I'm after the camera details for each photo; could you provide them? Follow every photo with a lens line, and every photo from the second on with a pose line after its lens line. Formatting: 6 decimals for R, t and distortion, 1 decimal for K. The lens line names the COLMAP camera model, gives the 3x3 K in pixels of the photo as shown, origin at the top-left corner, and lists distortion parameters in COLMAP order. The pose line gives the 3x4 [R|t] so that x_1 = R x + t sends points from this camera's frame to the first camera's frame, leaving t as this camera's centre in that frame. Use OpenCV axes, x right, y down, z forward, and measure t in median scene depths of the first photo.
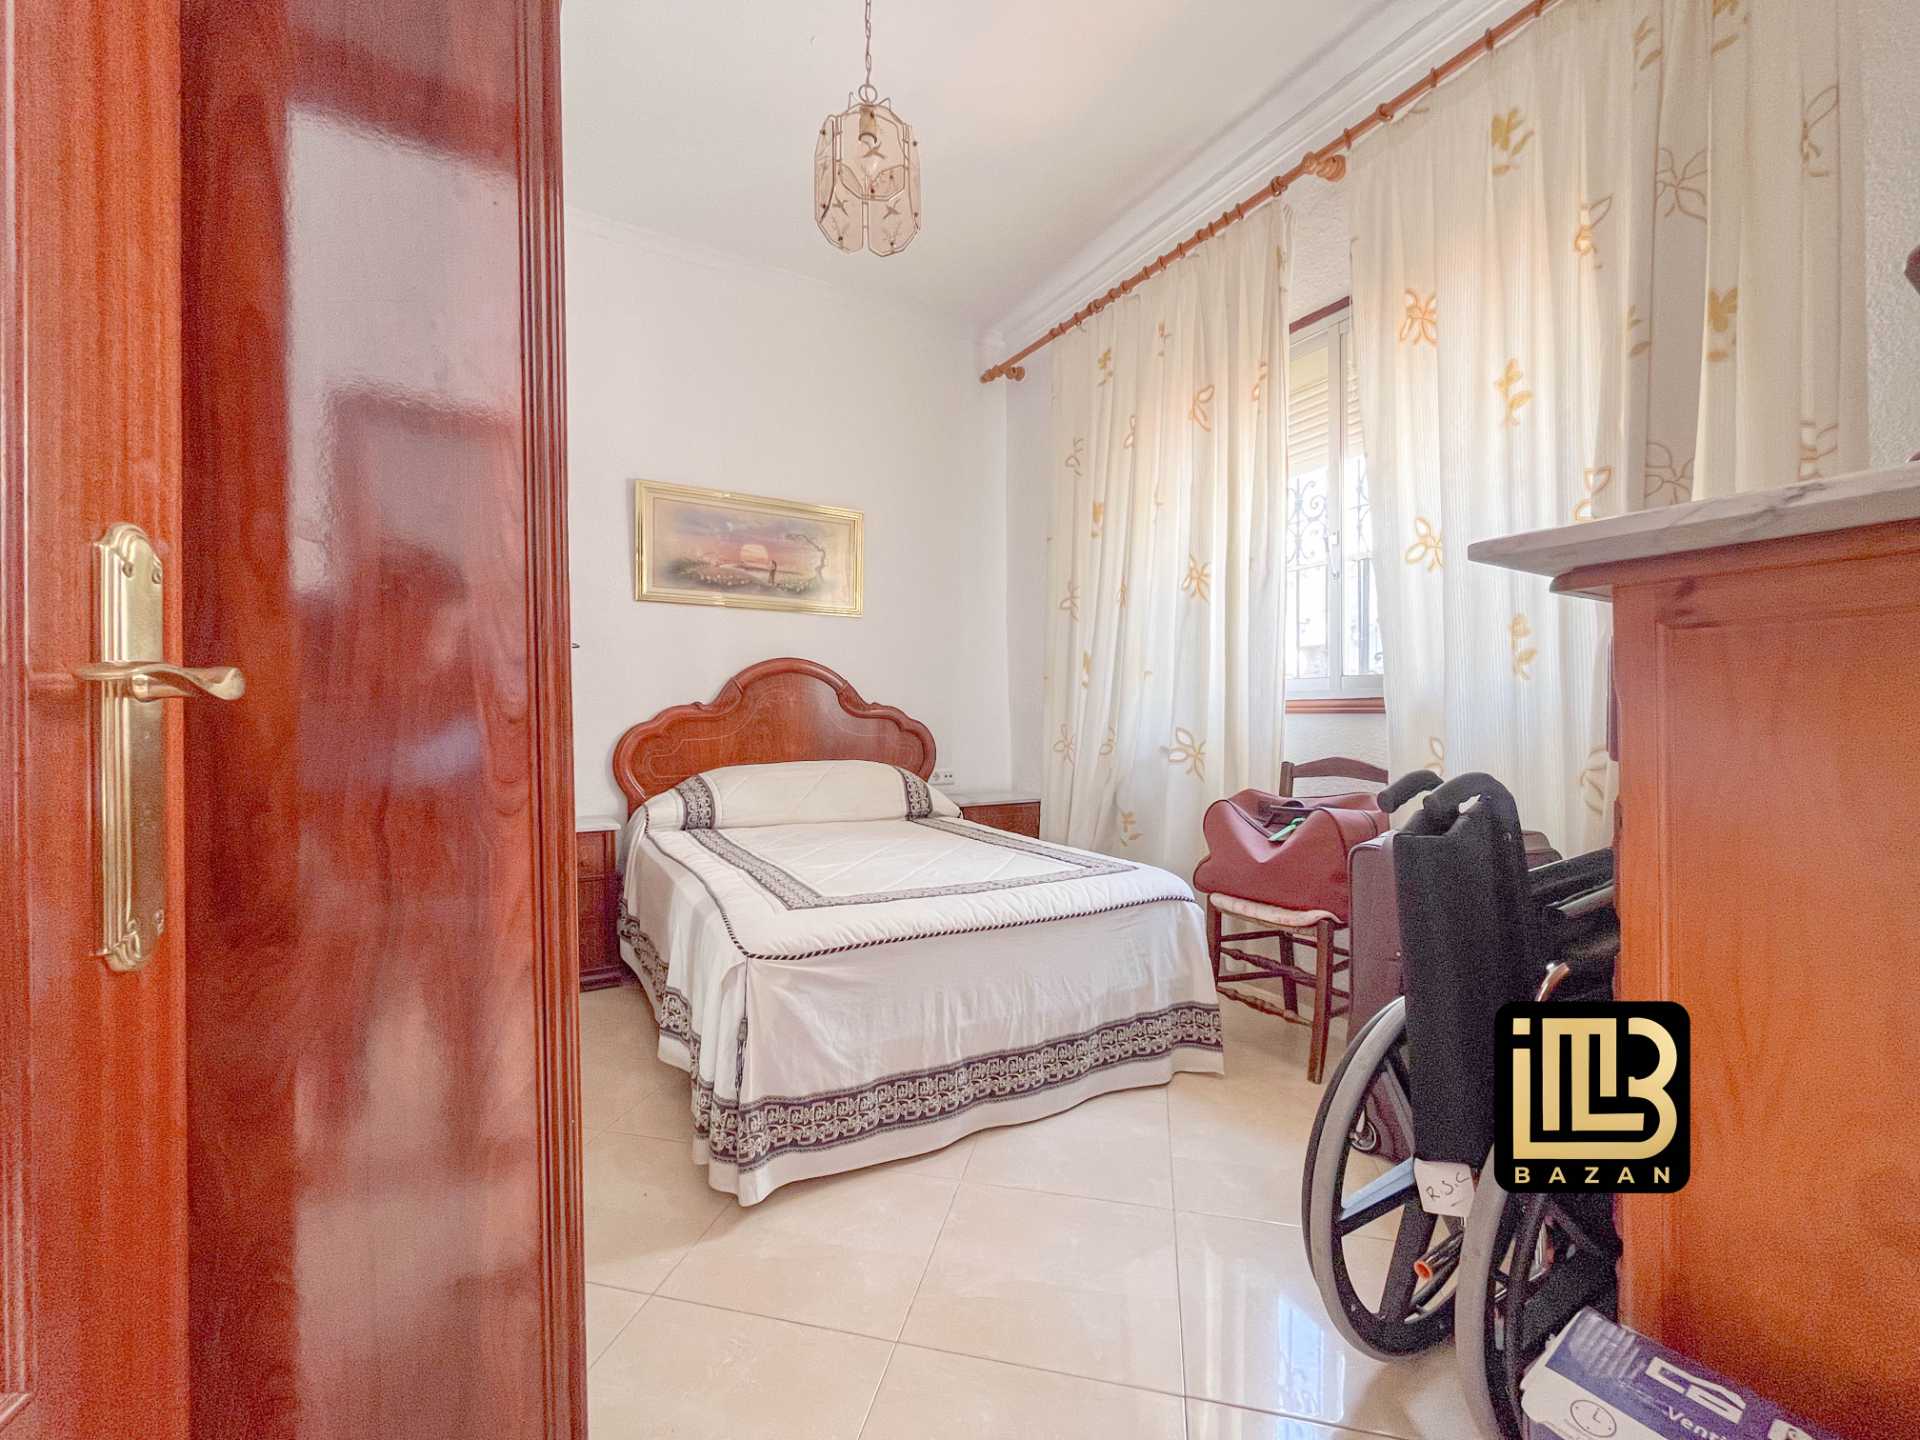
lens RADIAL K [[775.2, 0, 958.1], [0, 775.2, 722.1], [0, 0, 1]] dist [-0.003911, 0.000409]
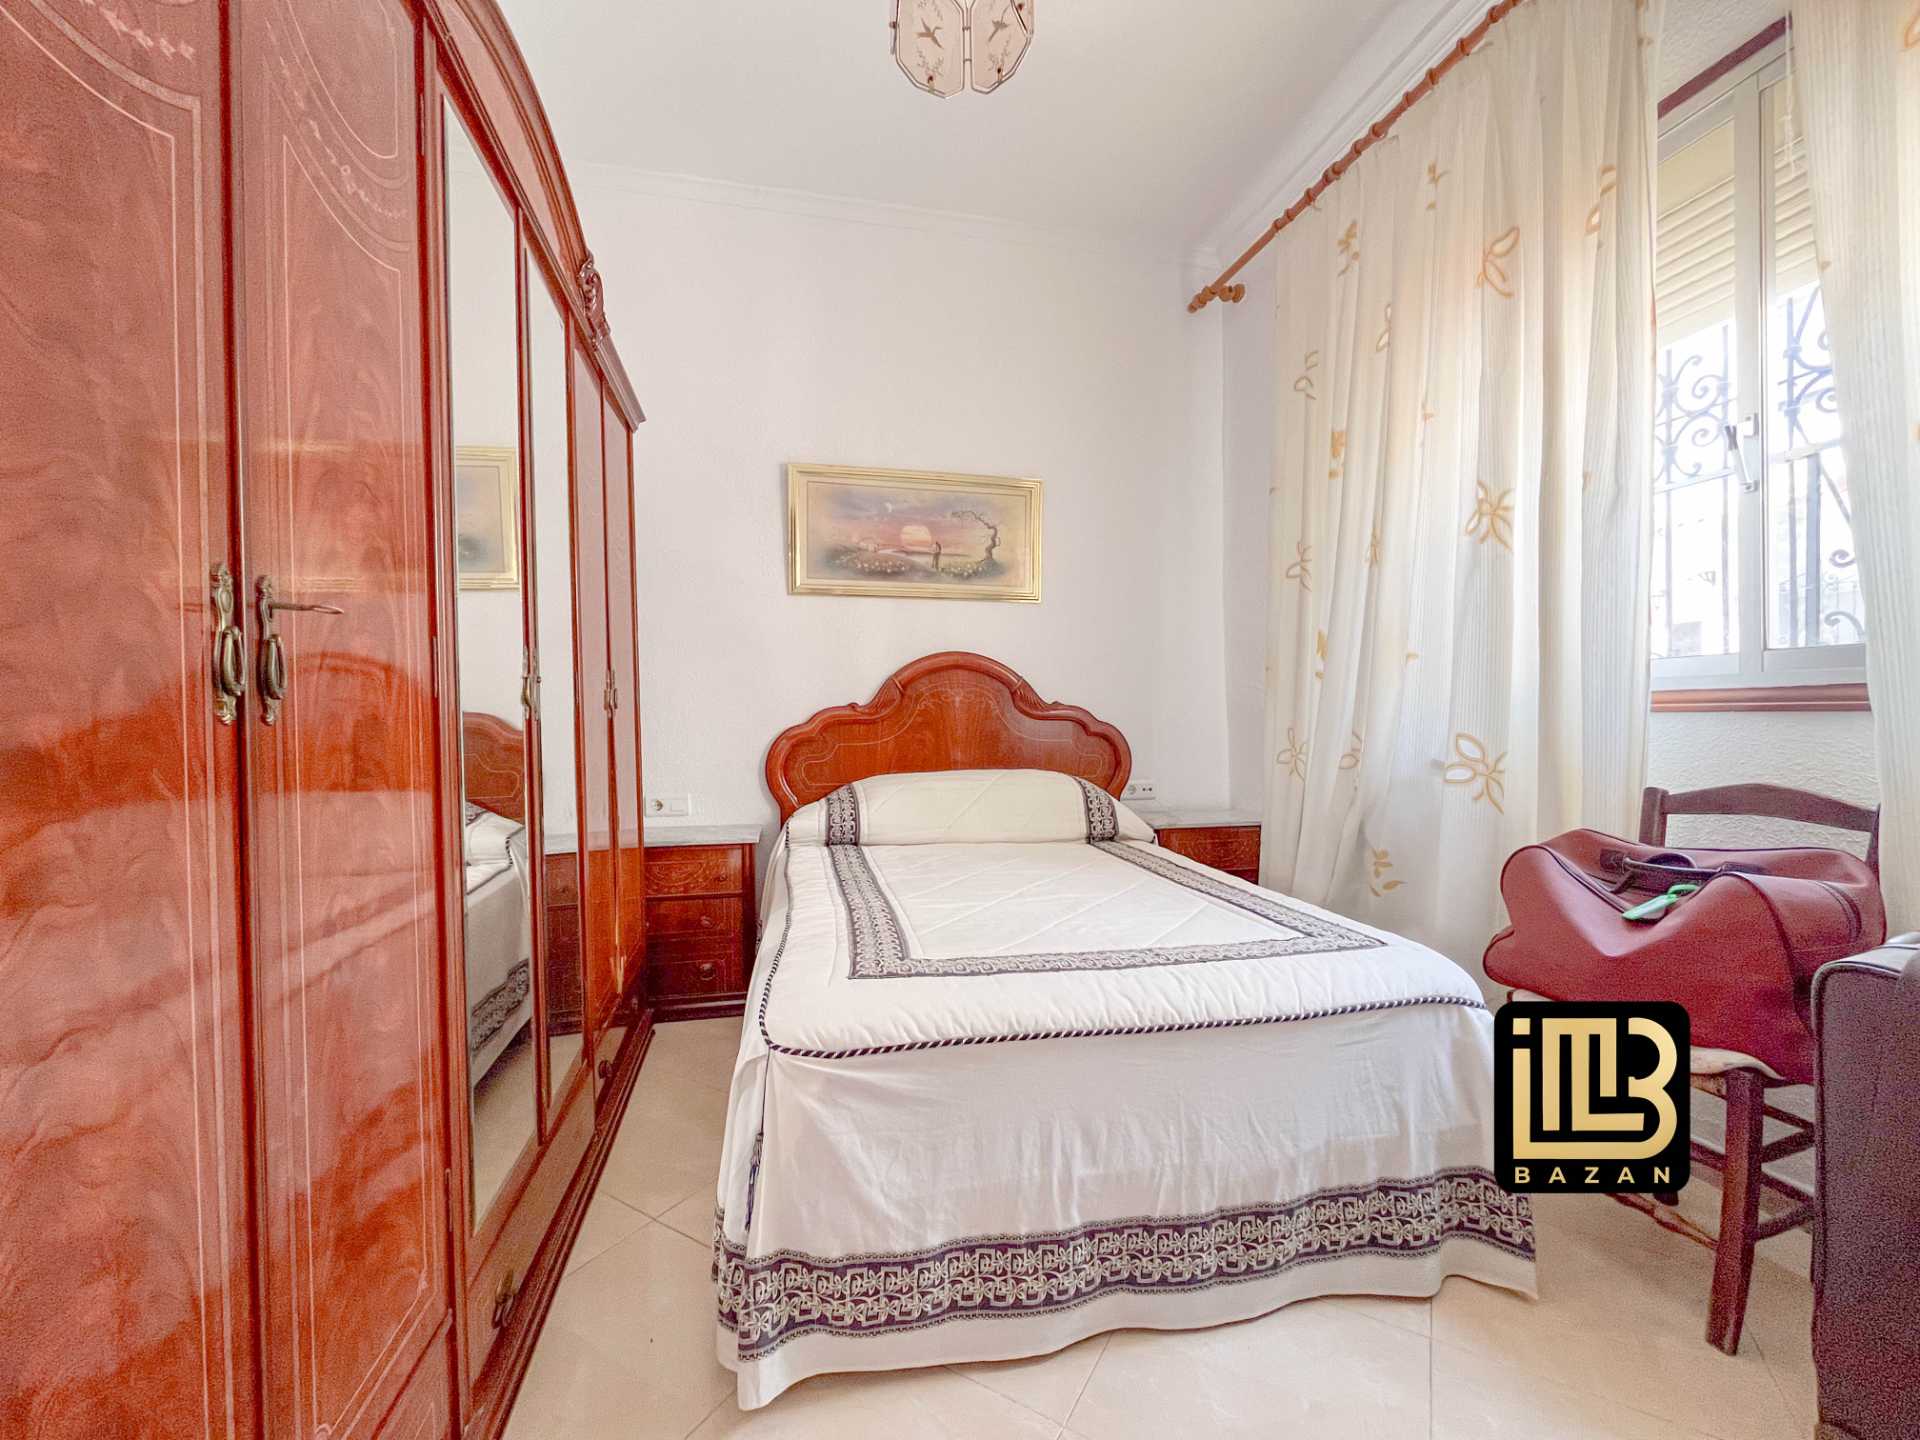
lens RADIAL K [[775.2, 0, 957.5], [0, 775.2, 722.7], [0, 0, 1]] dist [-0.003911, 0.000409]
pose [[0.951703, -0.000881, -0.307019, 0.074285], [0.000536, 0.999999, -0.001206, -0.001837], [0.307019, 0.000983, 0.951703, 0.218453]]
